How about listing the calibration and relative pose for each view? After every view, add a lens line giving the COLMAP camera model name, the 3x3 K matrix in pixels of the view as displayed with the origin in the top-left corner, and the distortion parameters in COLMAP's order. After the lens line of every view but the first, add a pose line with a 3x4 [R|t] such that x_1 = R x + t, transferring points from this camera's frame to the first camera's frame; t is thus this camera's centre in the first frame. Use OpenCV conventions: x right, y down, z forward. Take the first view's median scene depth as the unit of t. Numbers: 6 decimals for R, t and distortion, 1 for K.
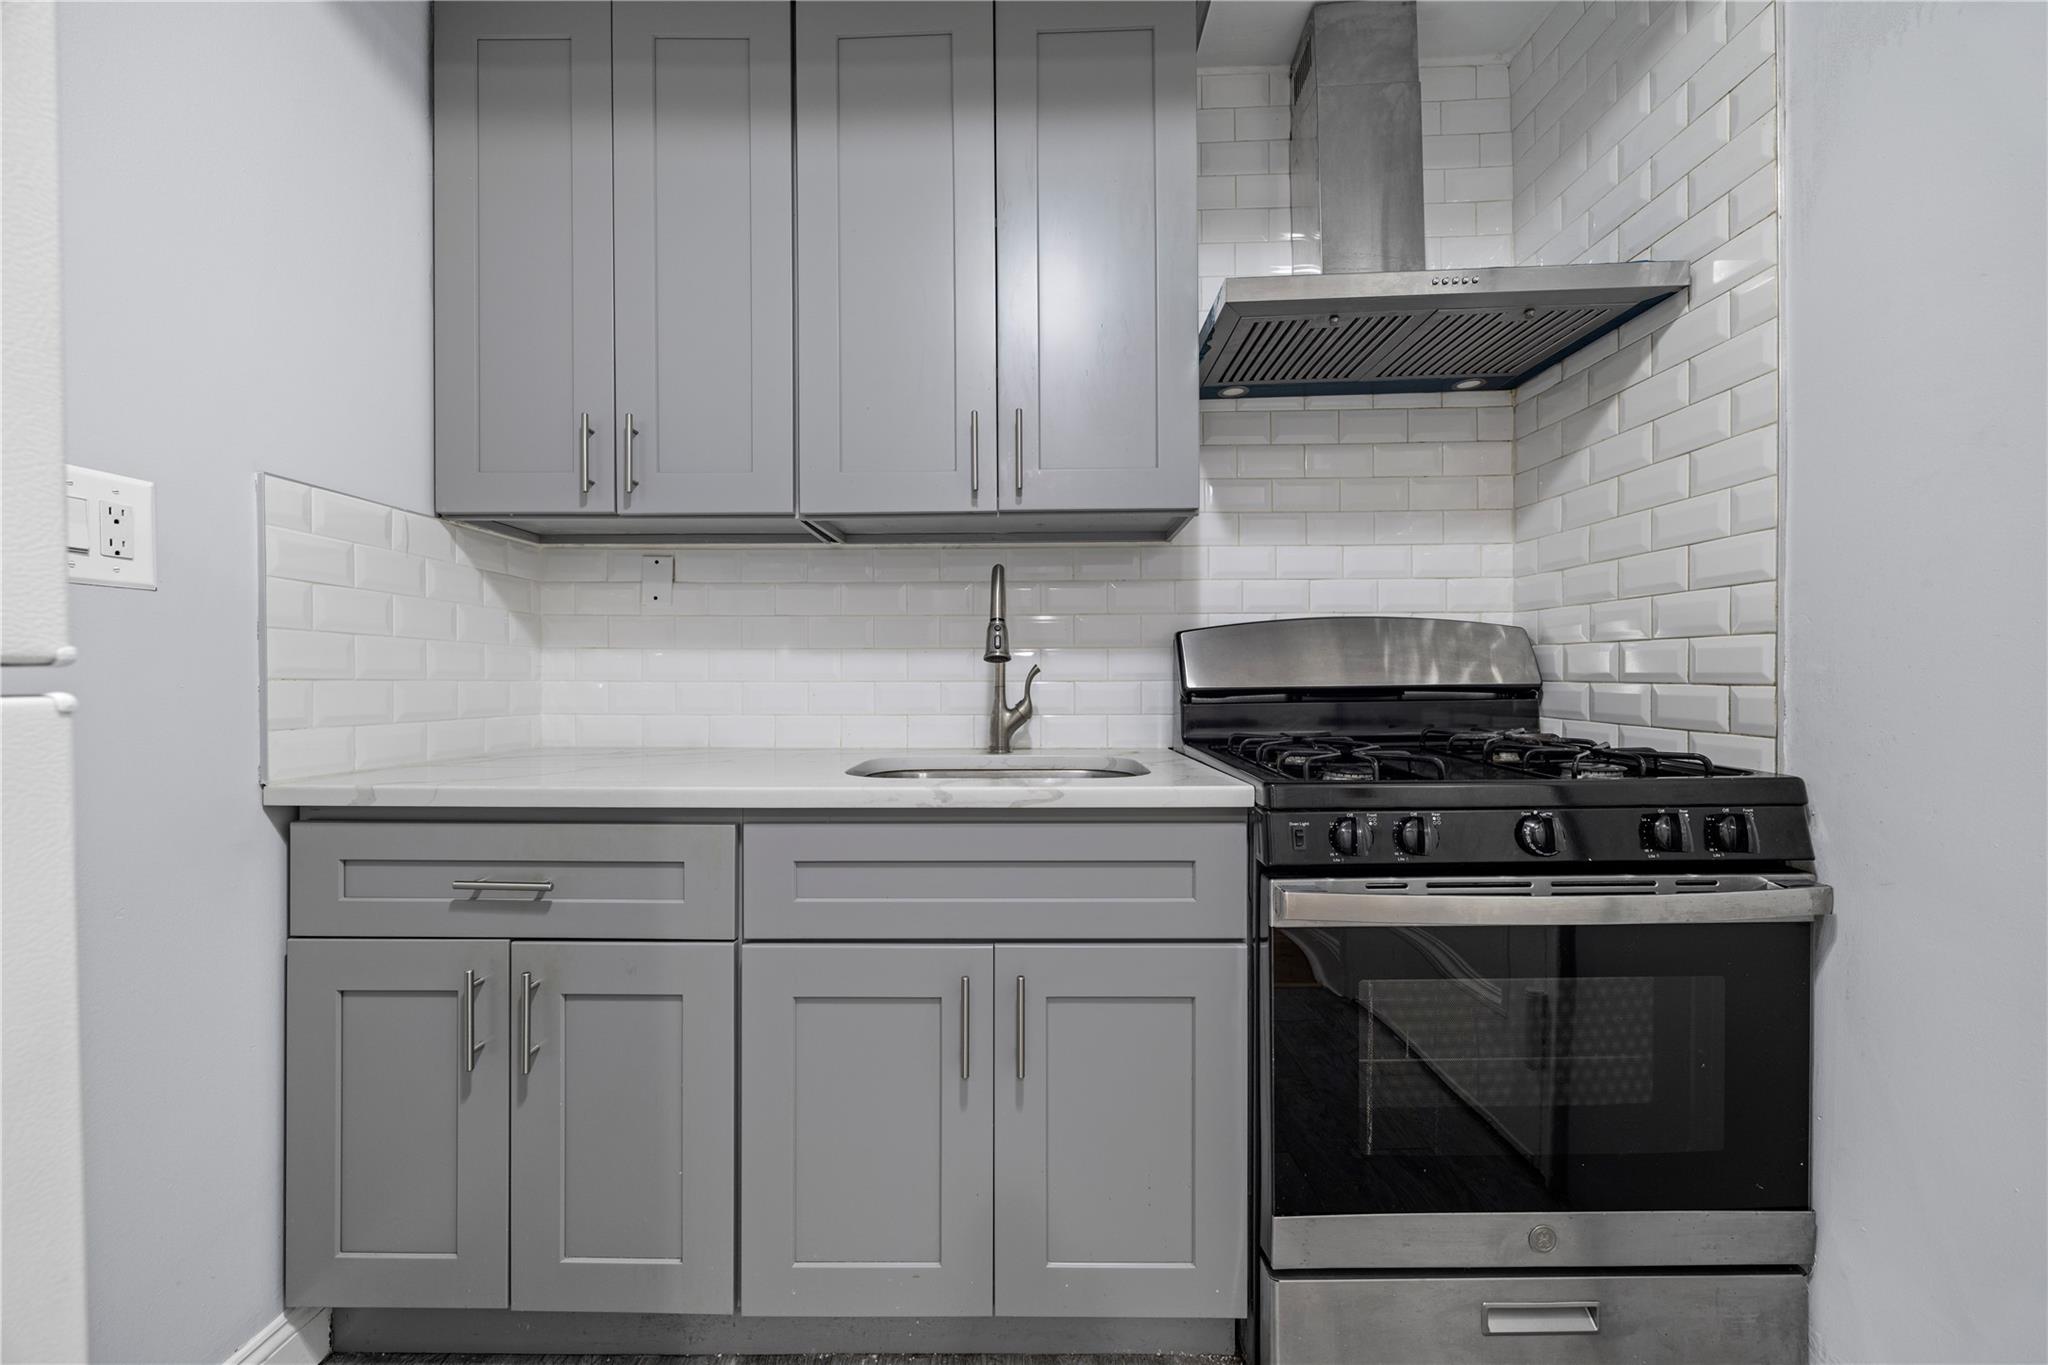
lens RADIAL K [[784.5, 0, 1022.2], [0, 784.5, 680.9], [0, 0, 1]] dist [-0.001529, 0.000930]
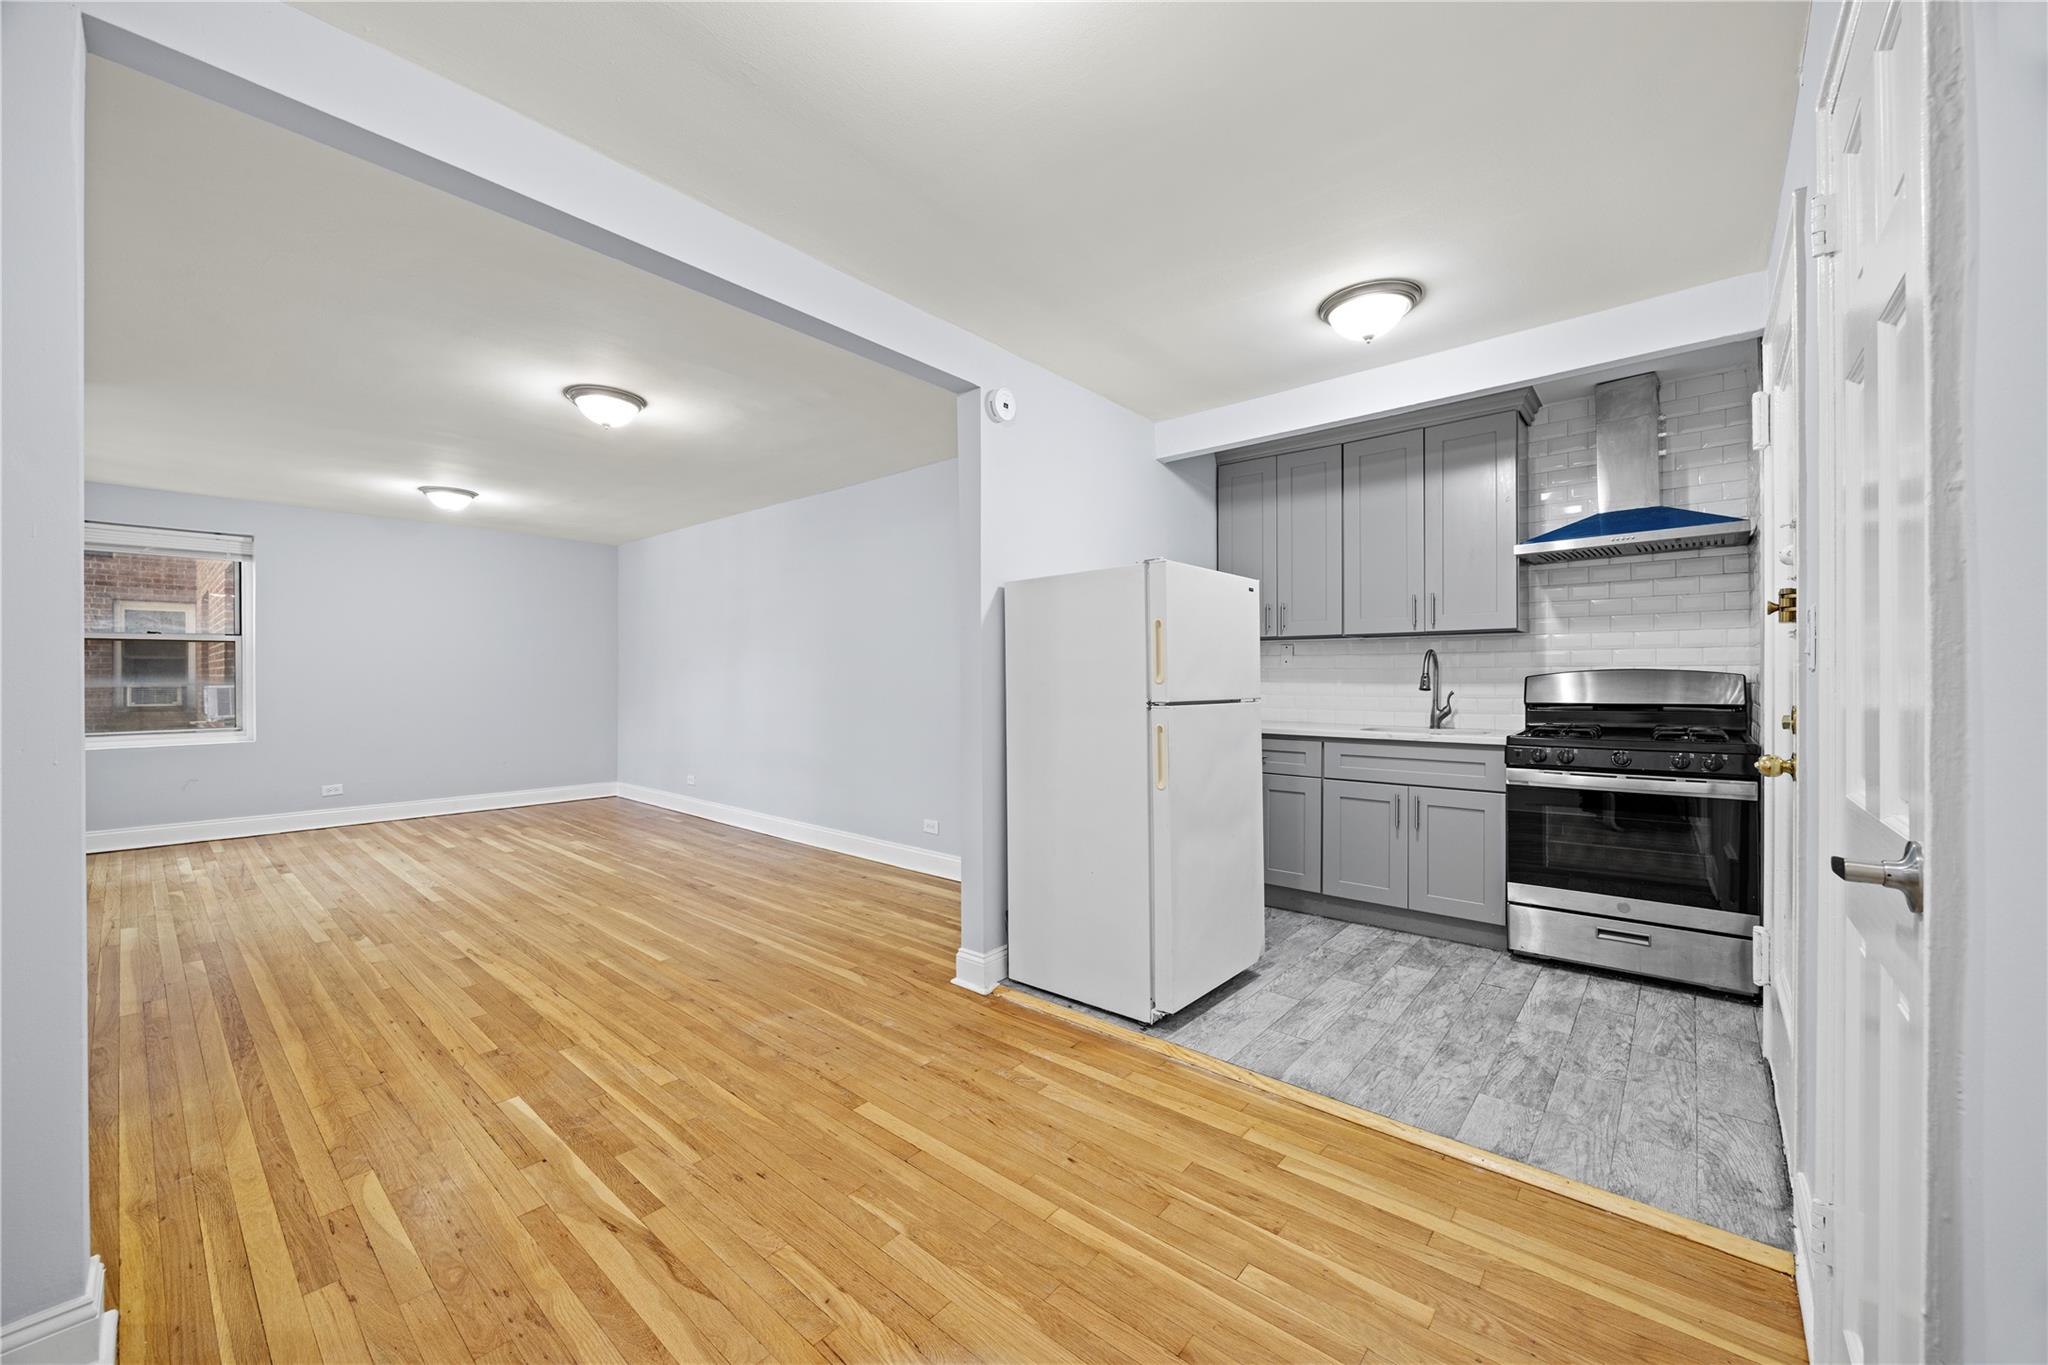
lens RADIAL K [[784.5, 0, 1008.5], [0, 784.5, 675.2], [0, 0, 1]] dist [-0.001529, 0.000930]
pose [[0.761631, 0.000542, -0.648011, 0.583235], [-0.007349, 0.999943, -0.007801, -0.043532], [0.647970, 0.010704, 0.761591, -1.797295]]
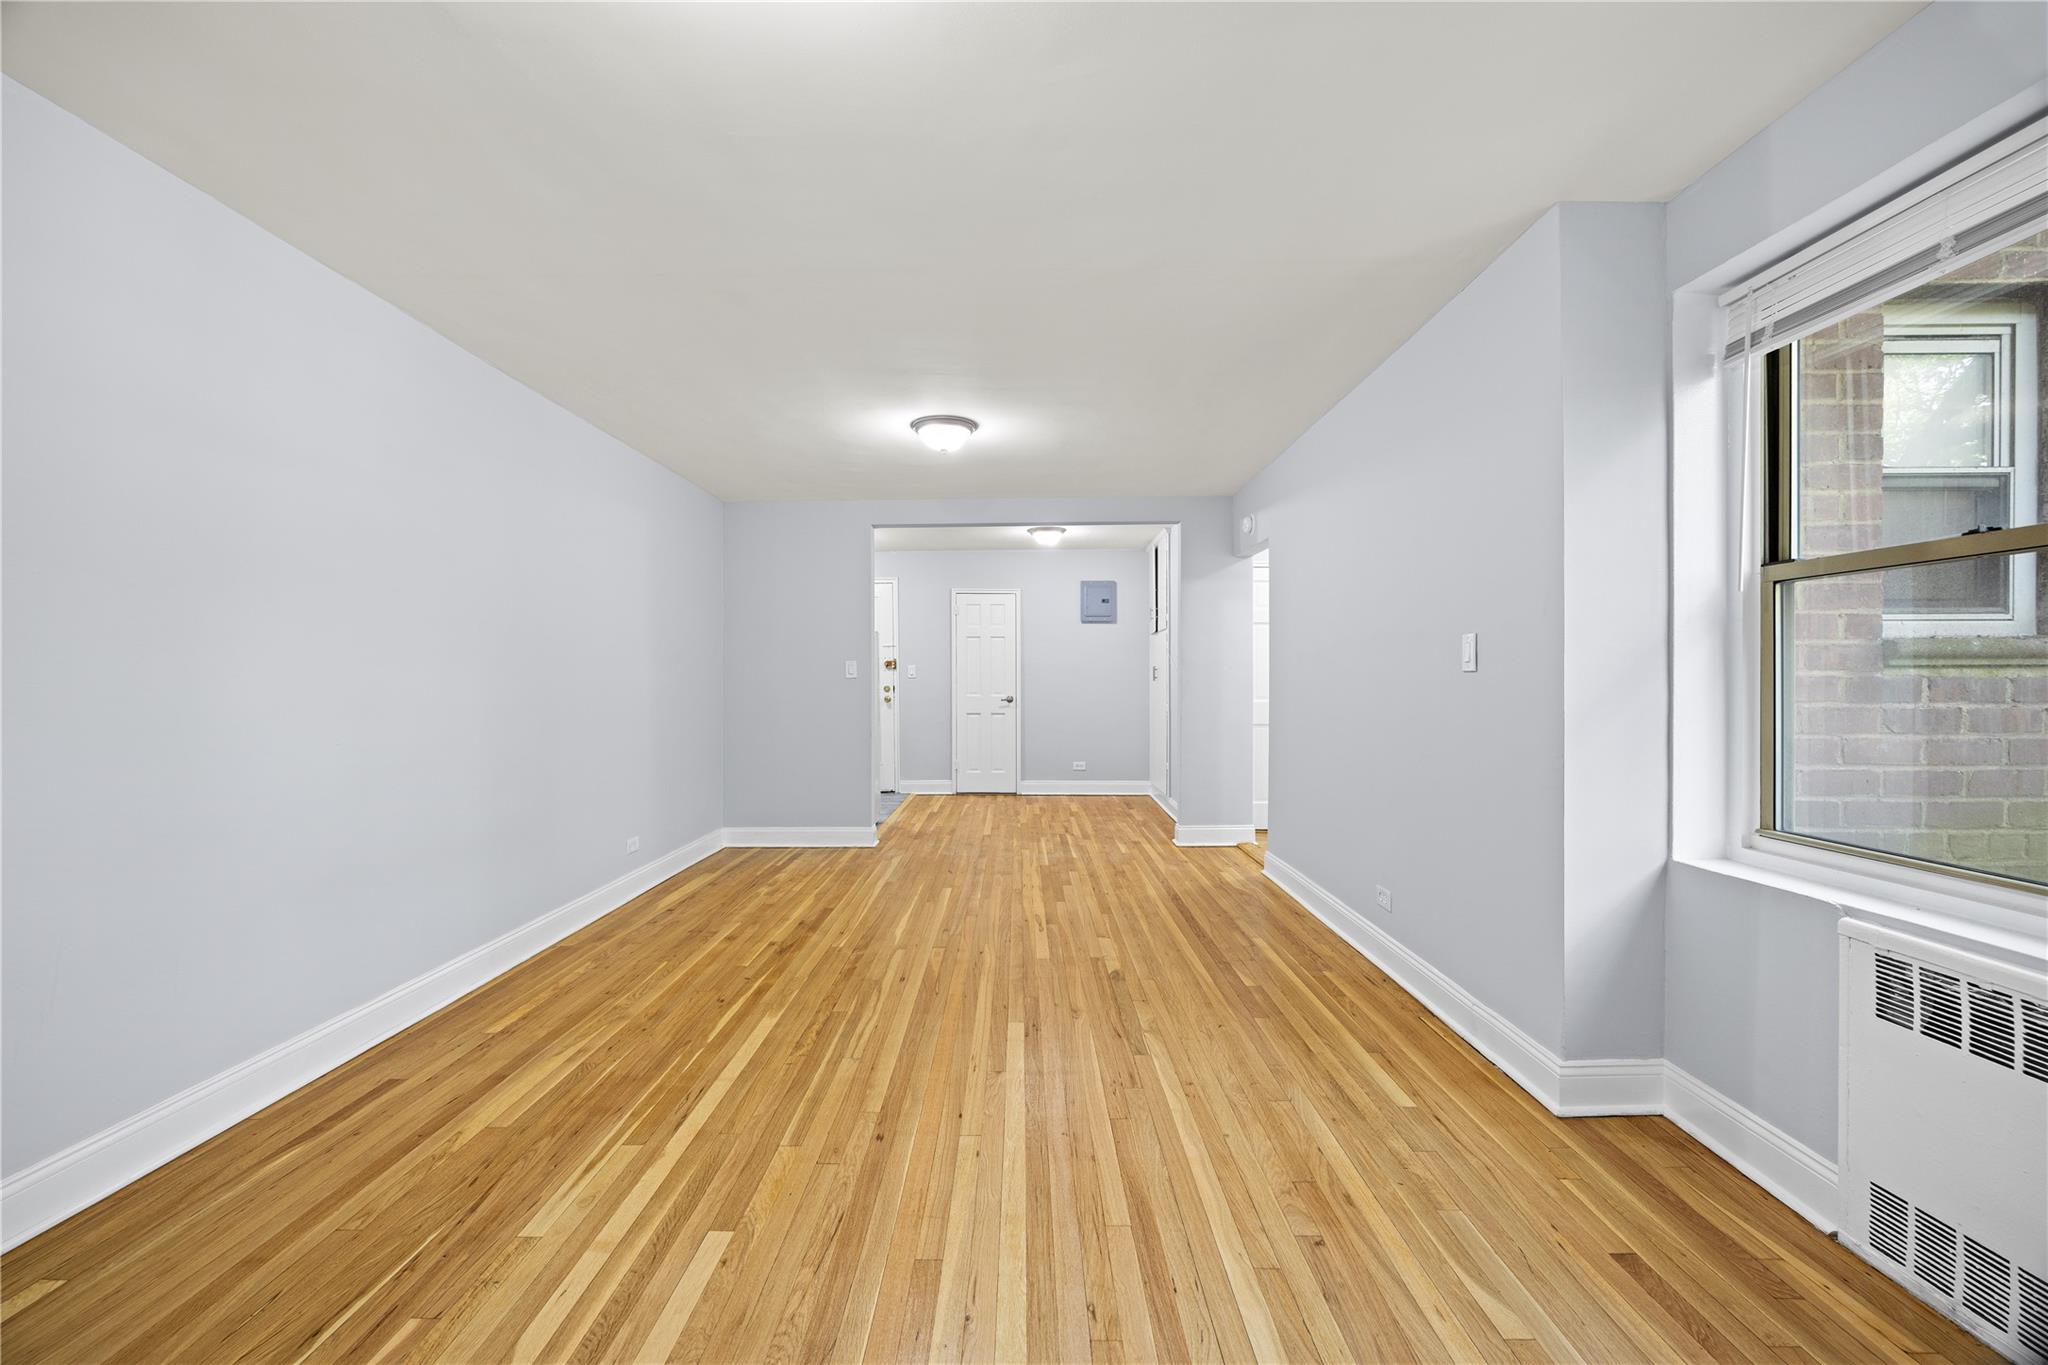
lens RADIAL K [[784.5, 0, 1006.7], [0, 784.5, 687.1], [0, 0, 1]] dist [-0.001529, 0.000930]
pose [[-0.002175, -0.009746, 0.999950, -4.622078], [0.010714, 0.999895, 0.009769, -0.050979], [-0.999940, 0.010735, -0.002070, -0.955295]]
